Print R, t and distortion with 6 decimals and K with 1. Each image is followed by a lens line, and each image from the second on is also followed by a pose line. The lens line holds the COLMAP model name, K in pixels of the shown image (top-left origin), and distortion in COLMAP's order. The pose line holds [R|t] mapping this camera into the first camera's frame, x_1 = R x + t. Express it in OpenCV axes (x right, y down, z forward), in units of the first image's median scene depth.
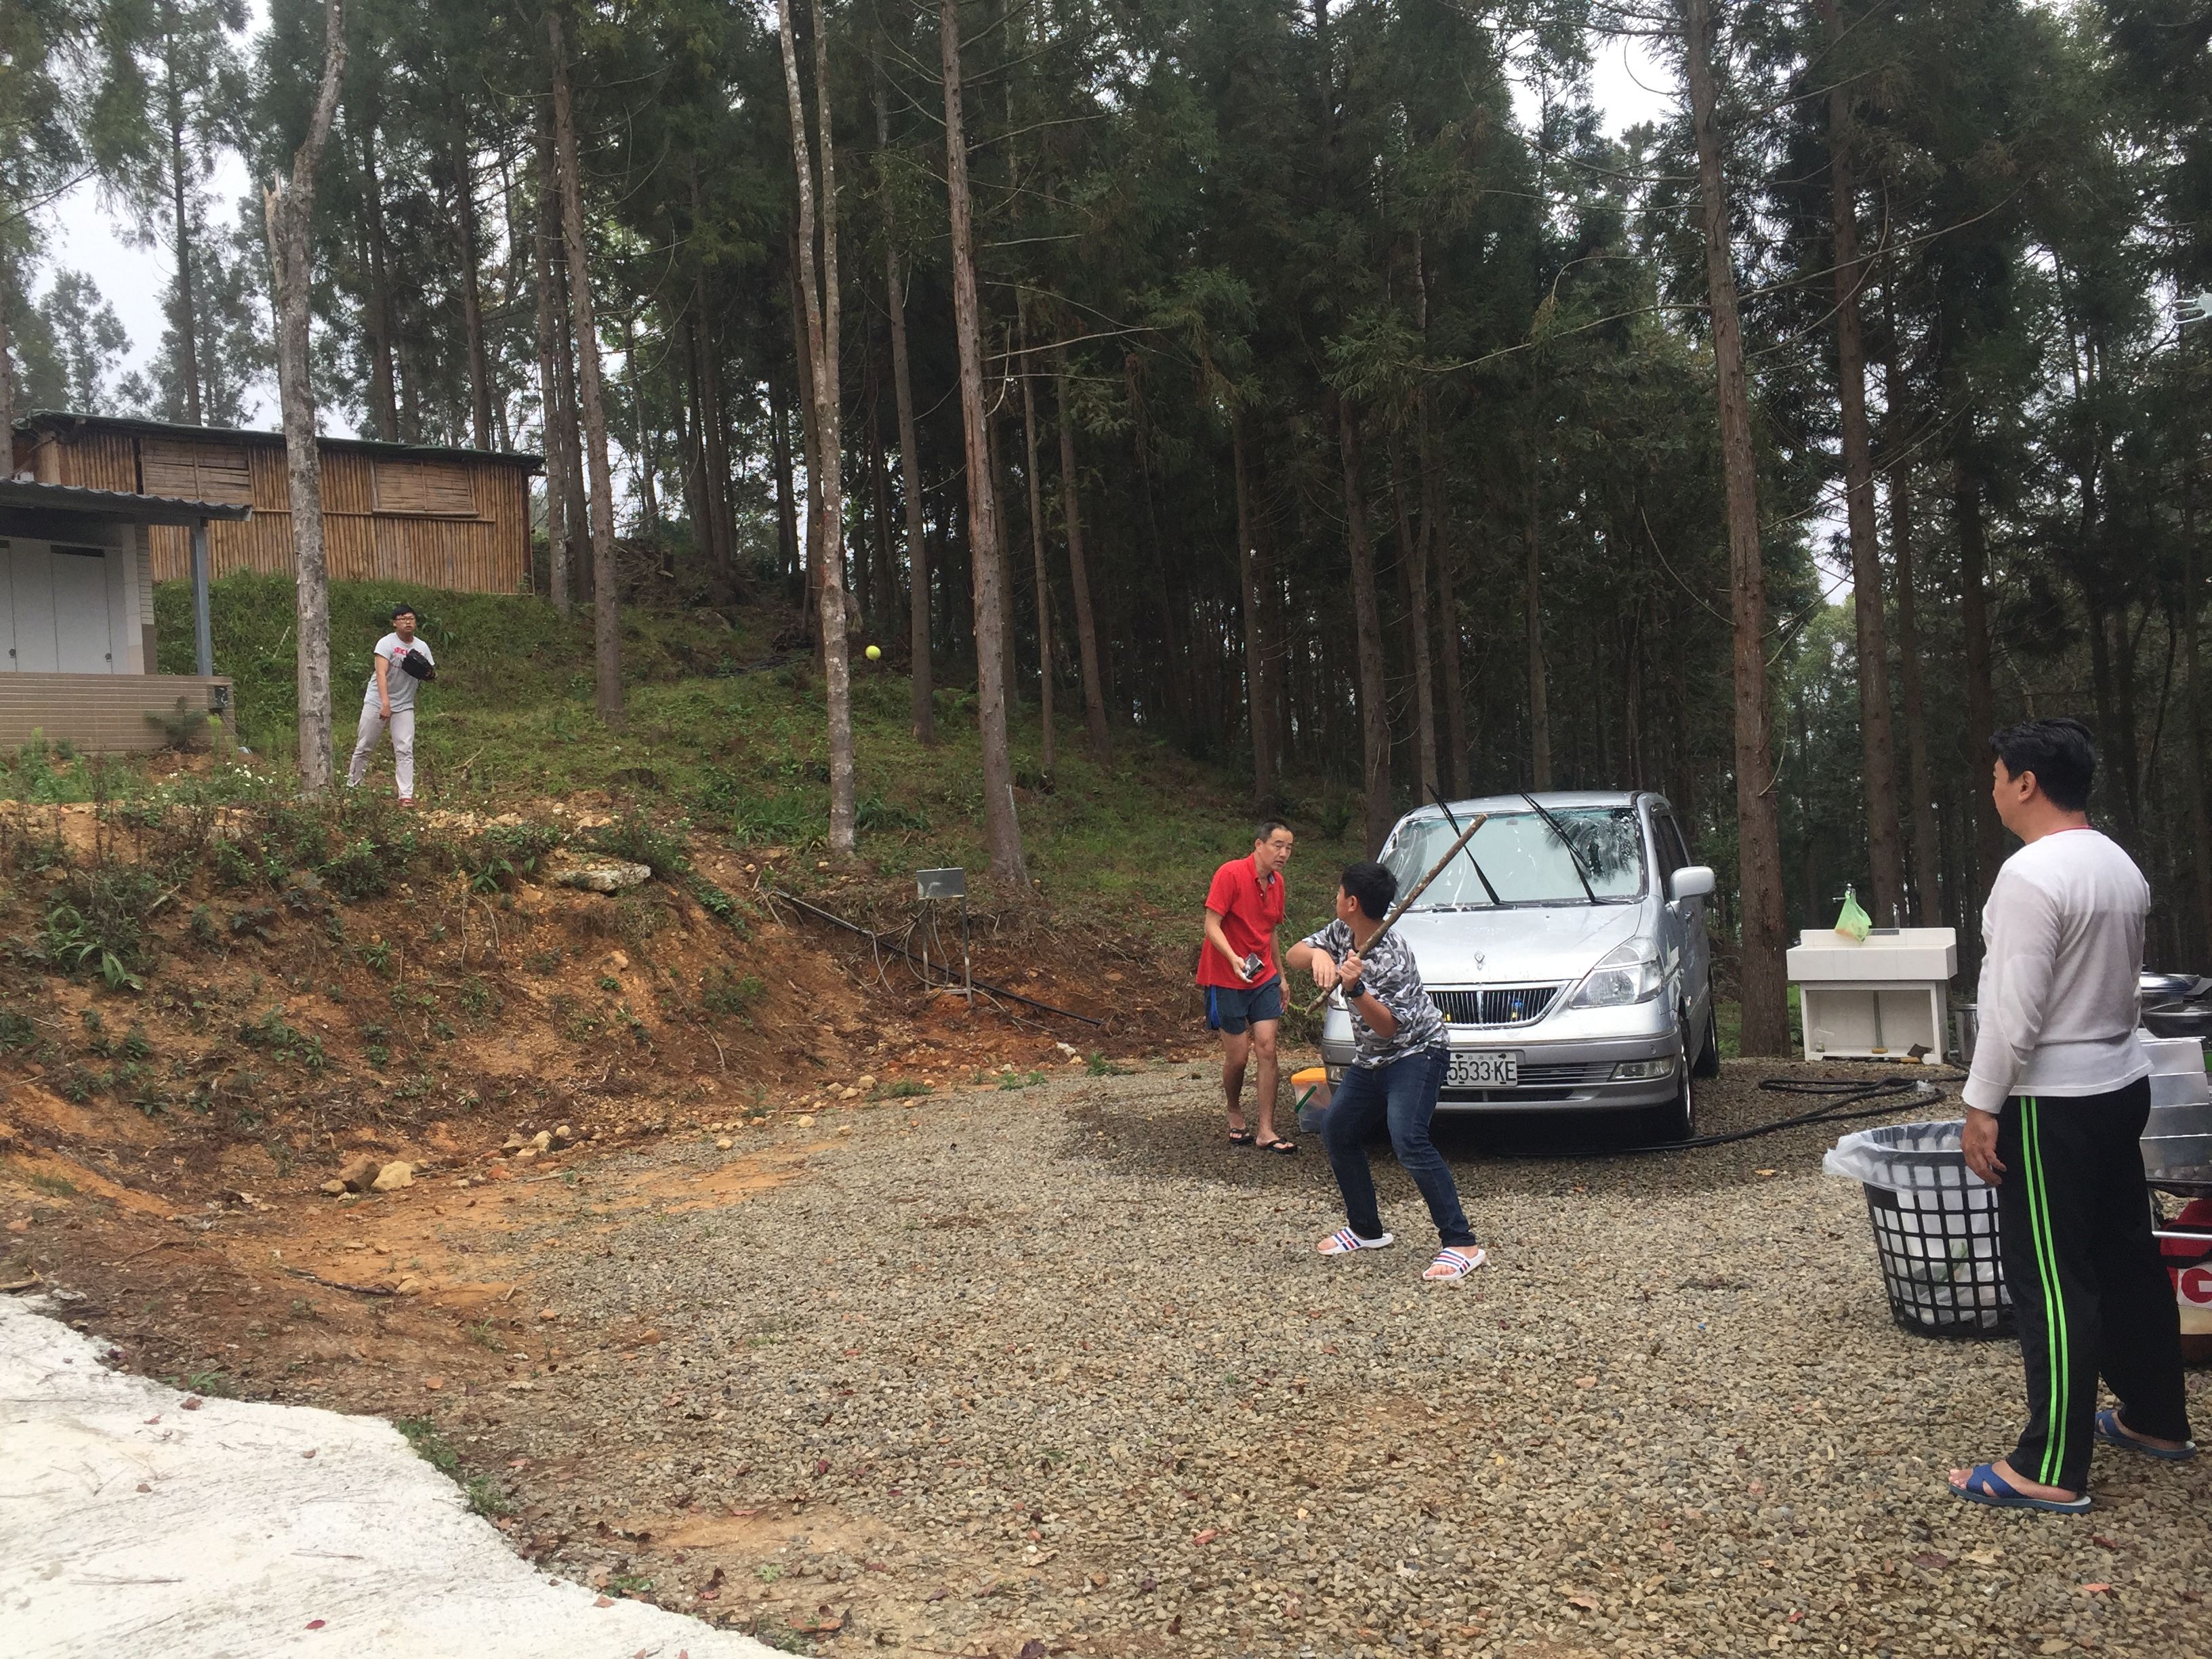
lens RADIAL K [[1838.6, 0, 1088.7], [0, 1838.6, 773.7], [0, 0, 1]] dist [0.072596, -0.115092]
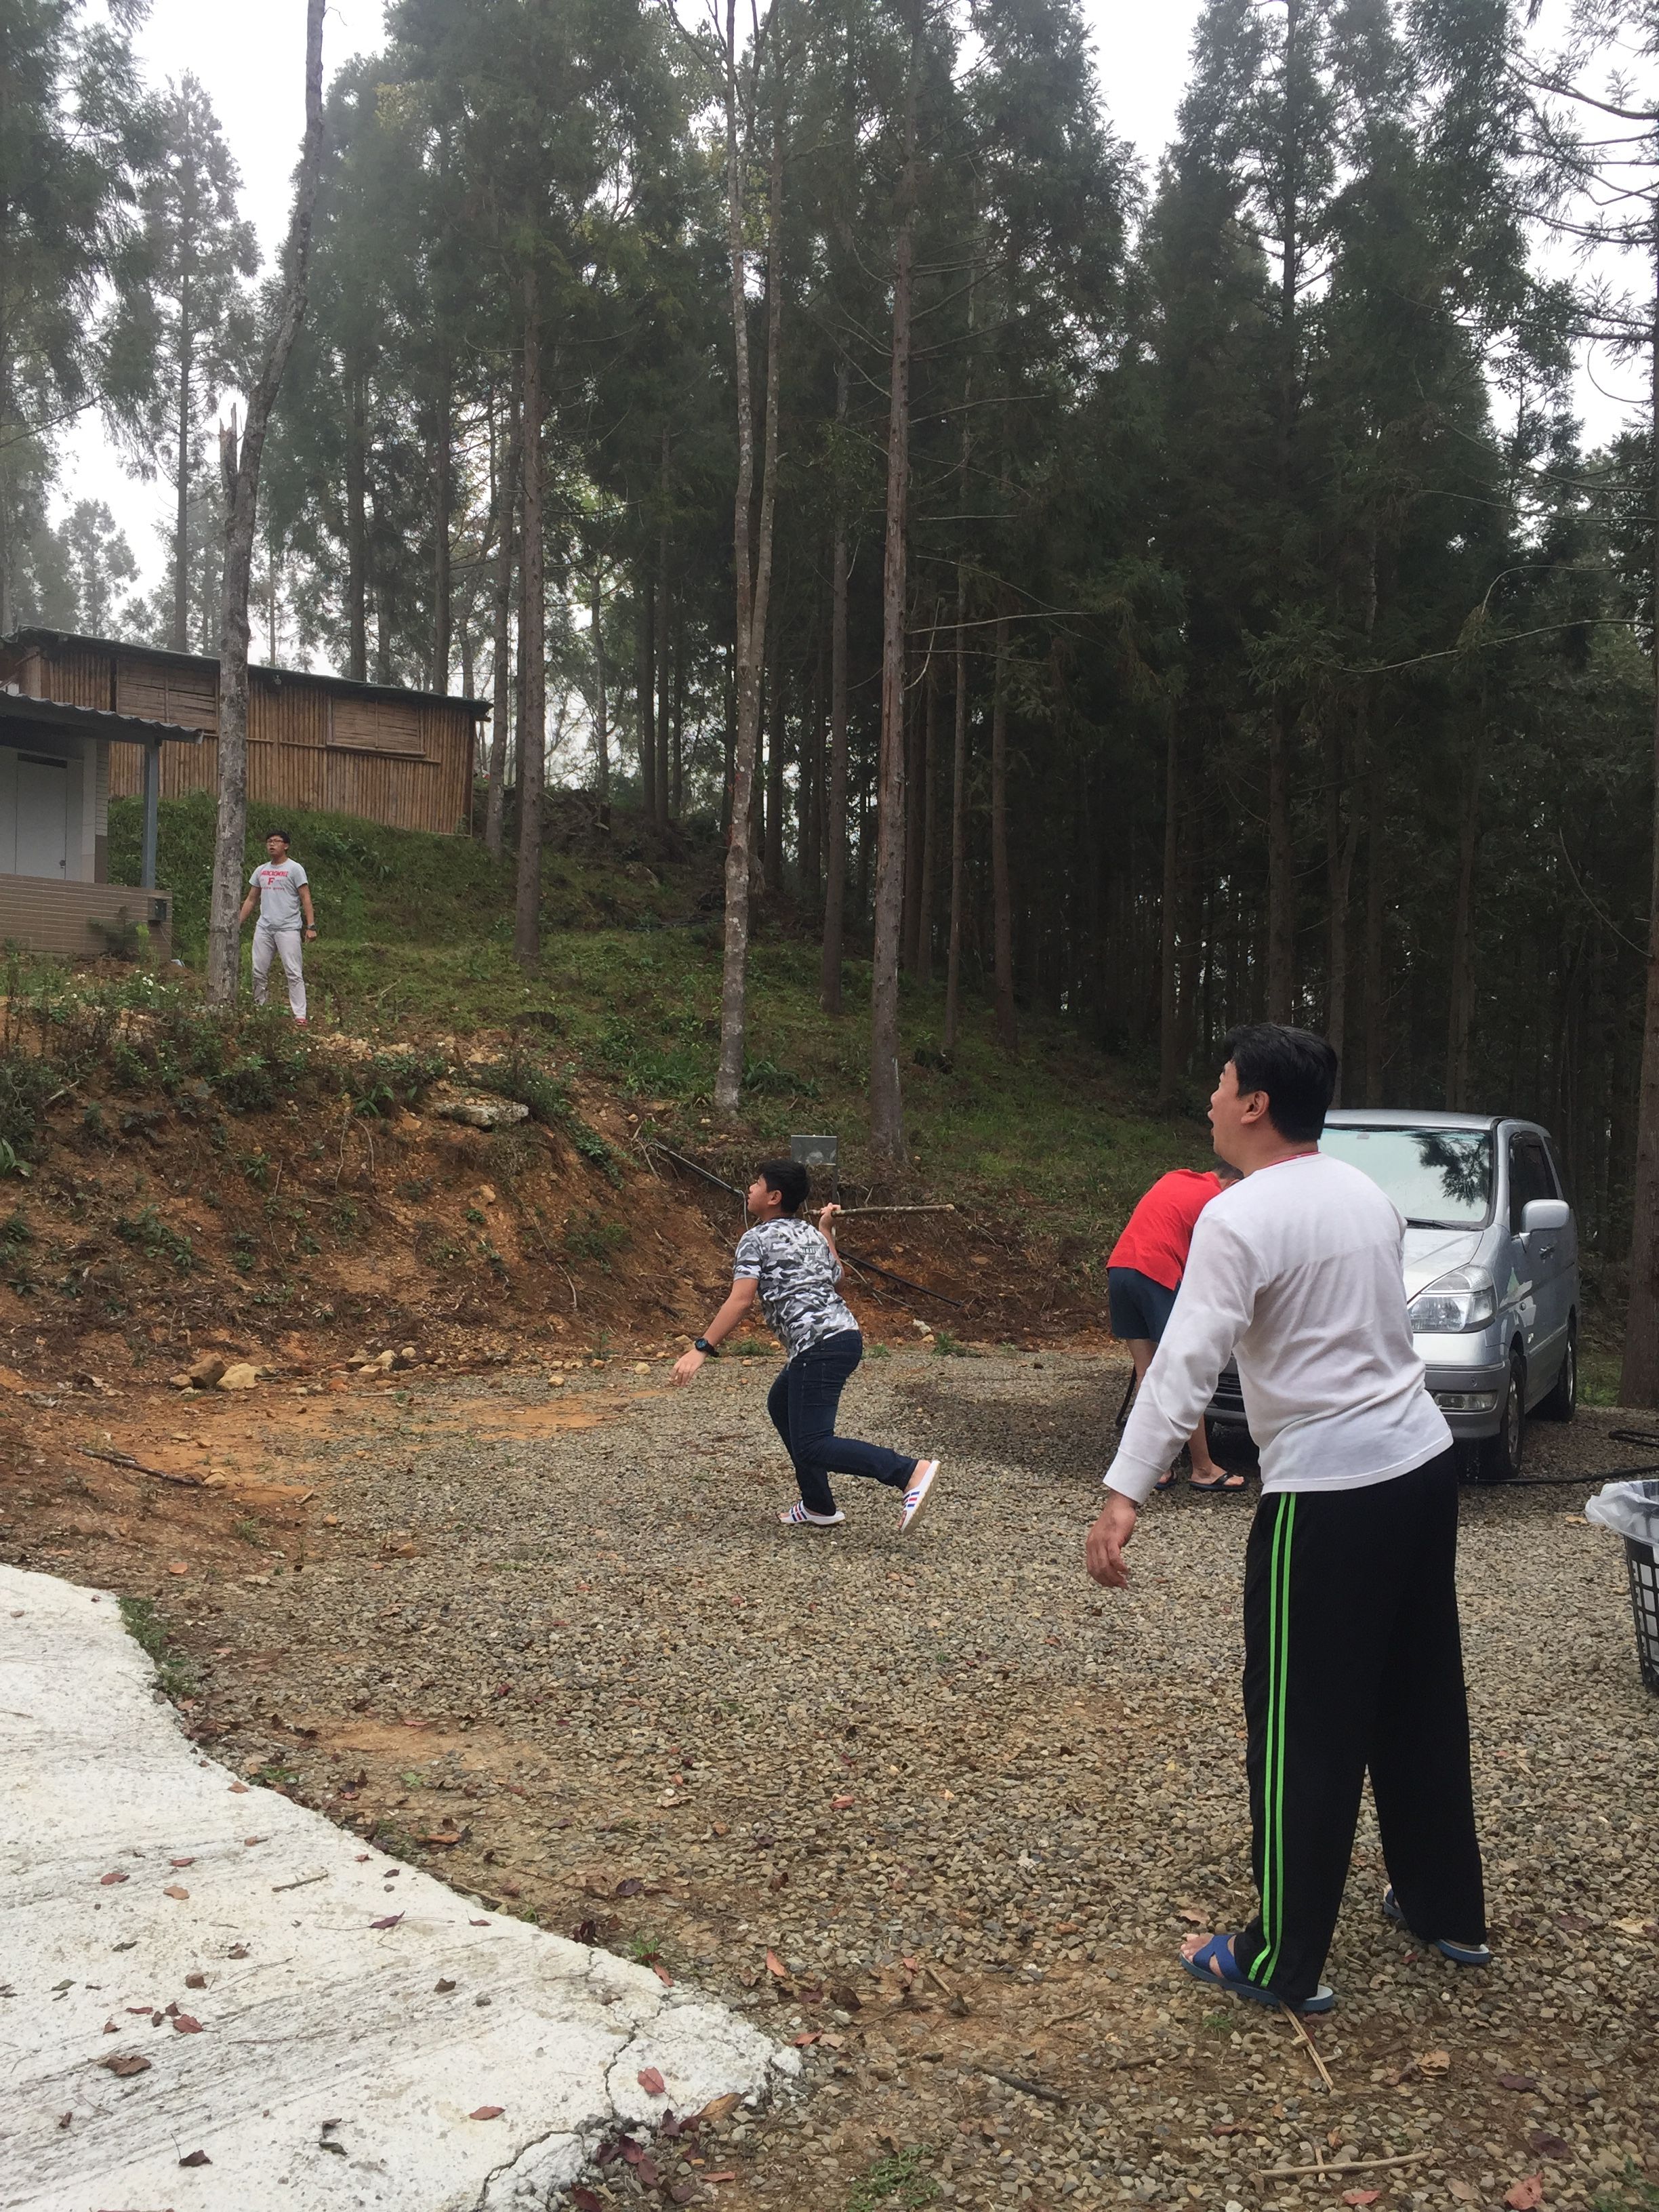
lens RADIAL K [[1831.1, 0, 826.7], [0, 1831.1, 1081.1], [0, 0, 1]] dist [0.058875, -0.098531]
pose [[0.990838, 0.088718, -0.101831, 0.048600], [-0.087155, 0.996000, 0.019705, 0.002561], [0.103172, -0.010649, 0.994607, 0.007236]]
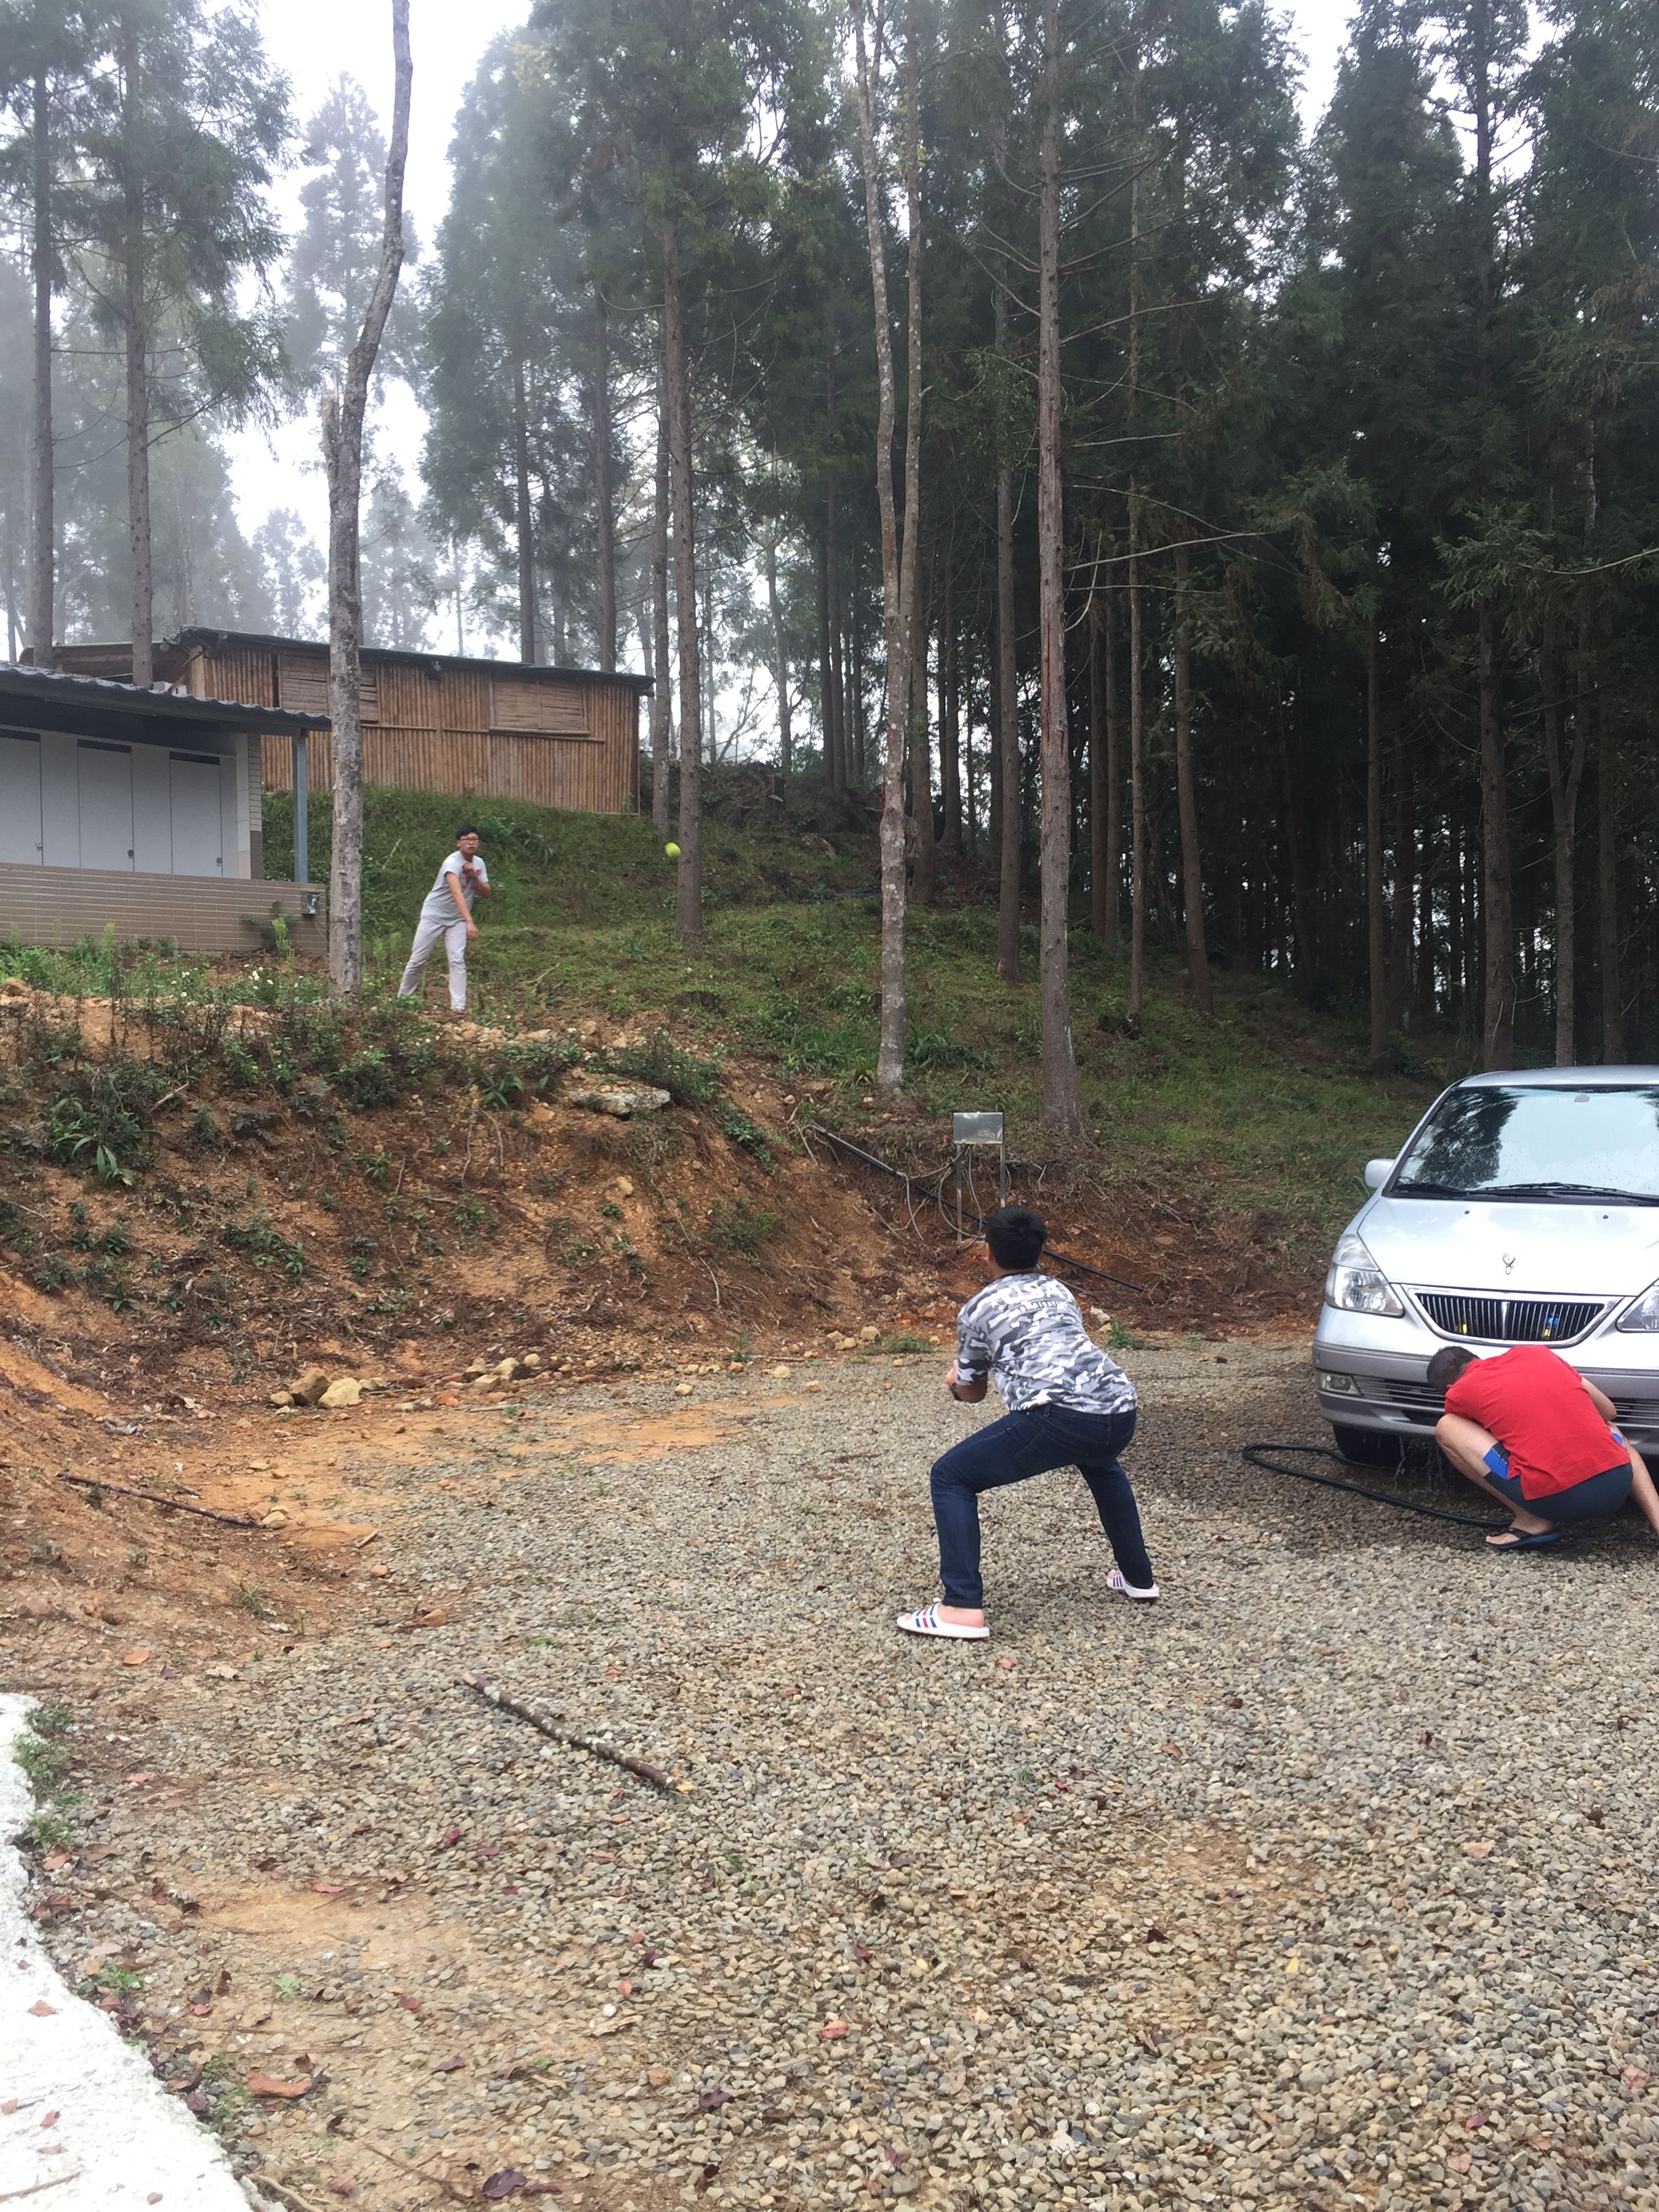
lens RADIAL K [[1855.2, 0, 825.8], [0, 1855.2, 1064.9], [0, 0, 1]] dist [0.079065, -0.121408]
pose [[0.976016, 0.054956, -0.210649, 0.079679], [-0.048989, 0.998239, 0.033443, -0.001166], [0.212116, -0.022321, 0.976989, 0.107482]]
